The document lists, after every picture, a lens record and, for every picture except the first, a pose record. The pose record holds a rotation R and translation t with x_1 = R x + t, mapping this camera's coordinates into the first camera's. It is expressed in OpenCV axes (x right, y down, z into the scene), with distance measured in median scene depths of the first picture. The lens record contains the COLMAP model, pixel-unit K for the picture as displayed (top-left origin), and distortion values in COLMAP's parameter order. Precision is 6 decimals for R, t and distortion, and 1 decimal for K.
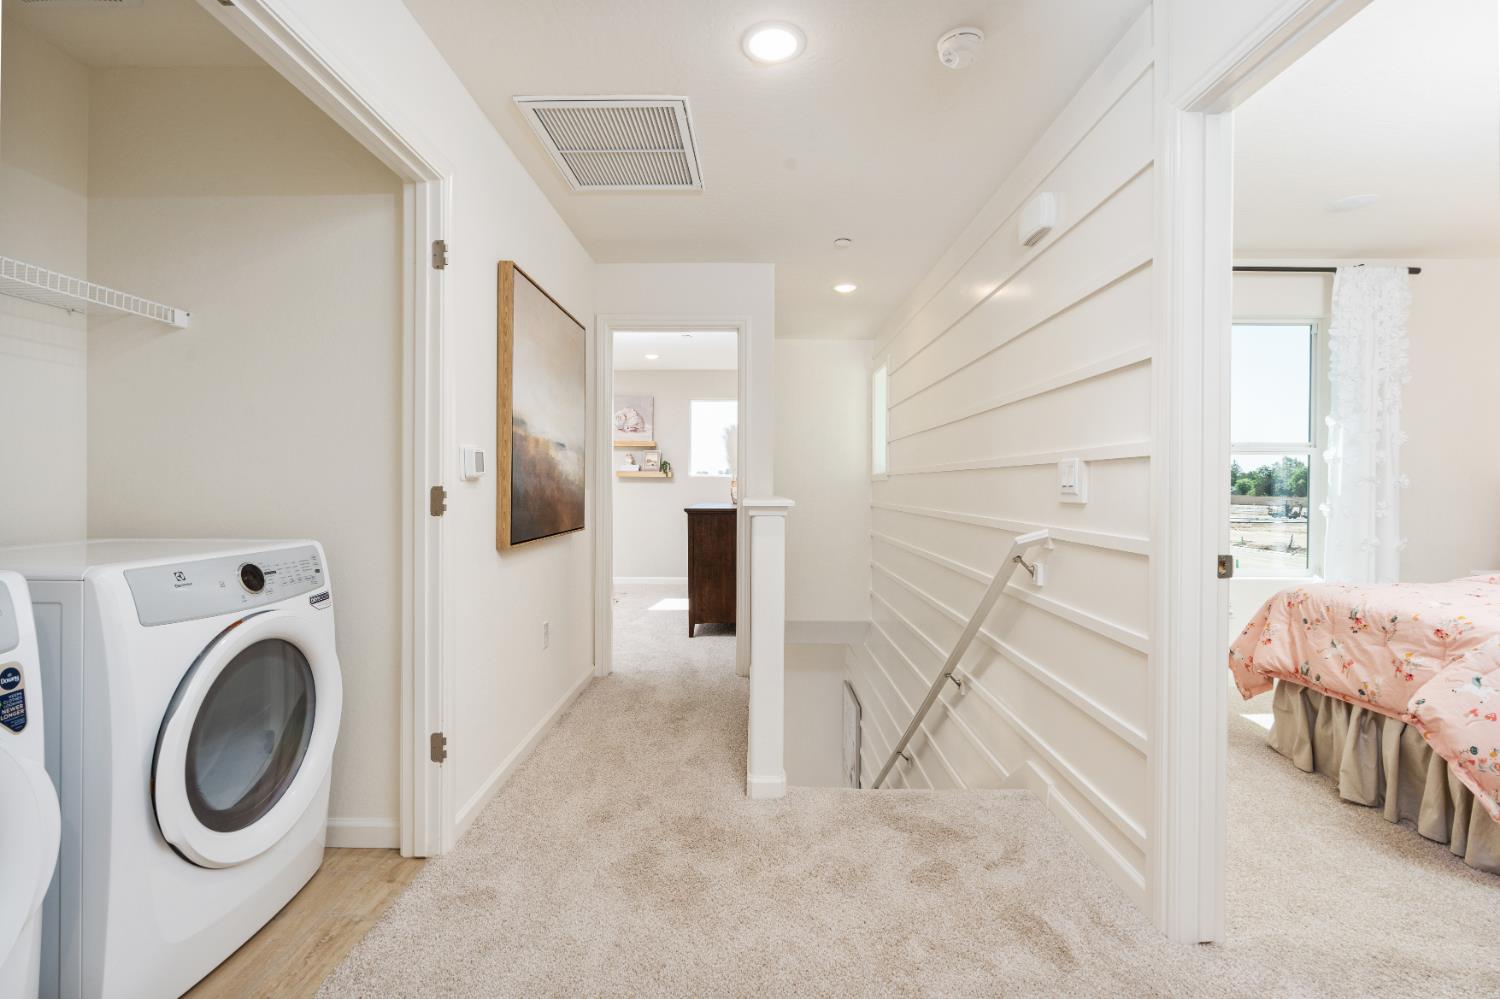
lens RADIAL K [[673.7, 0, 743.8], [0, 673.7, 492.2], [0, 0, 1]] dist [-0.001214, -0.000126]
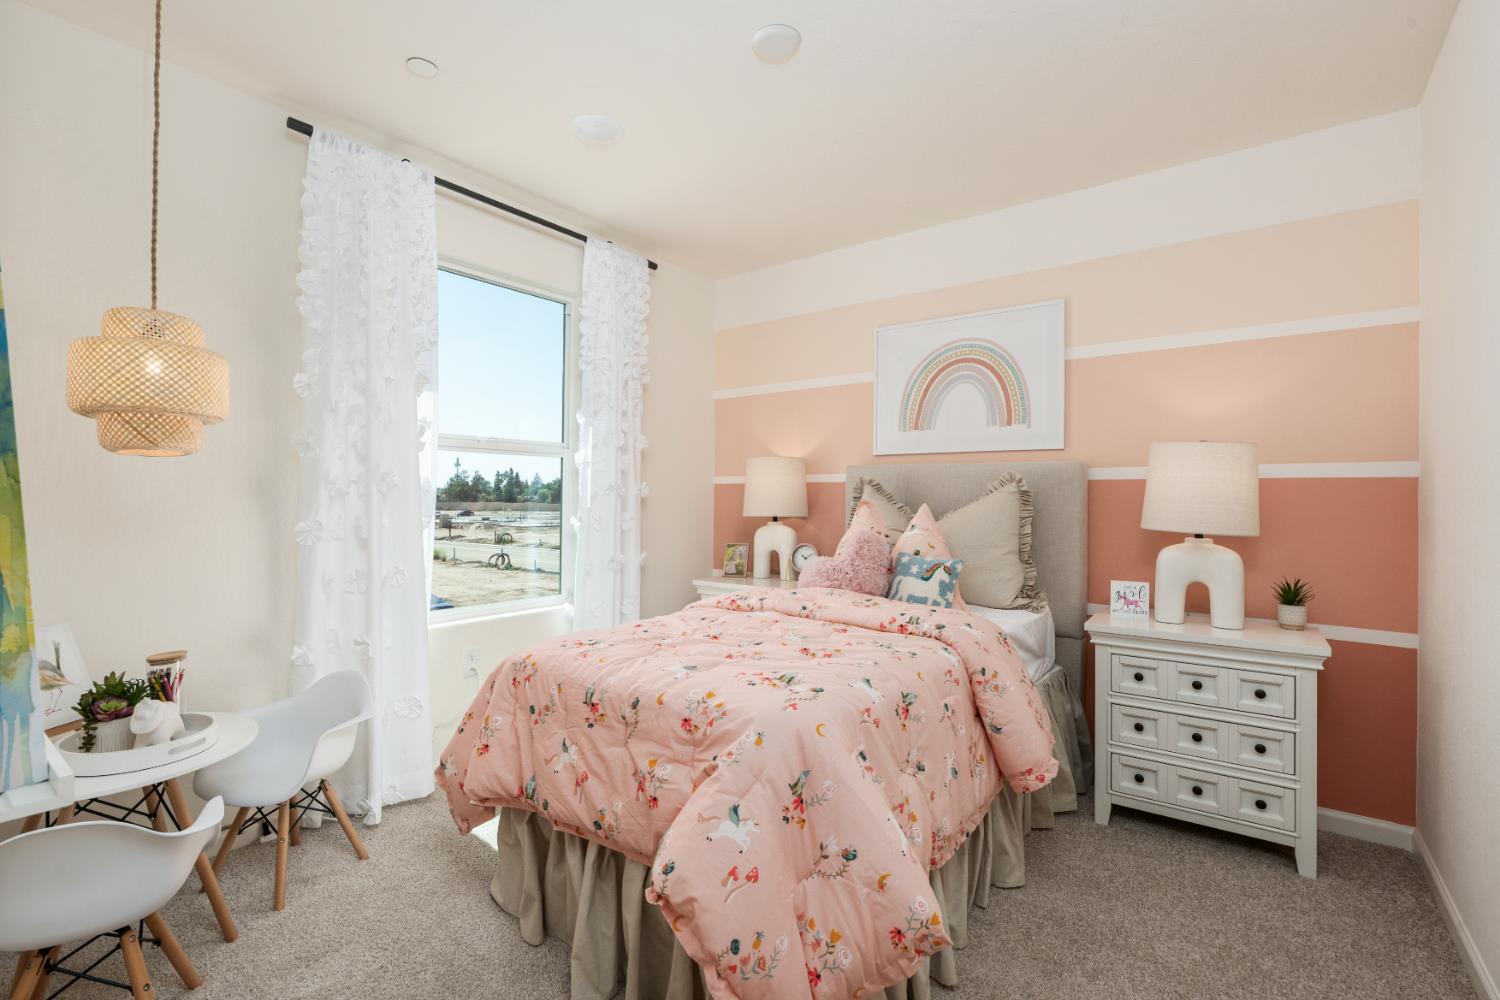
lens RADIAL K [[673.7, 0, 743.8], [0, 673.7, 492.7], [0, 0, 1]] dist [-0.001214, -0.000126]
pose [[0.601068, 0.008659, 0.799151, 0.477700], [0.000507, 0.999937, -0.011217, -0.003454], [-0.799198, 0.007147, 0.601026, 0.493484]]
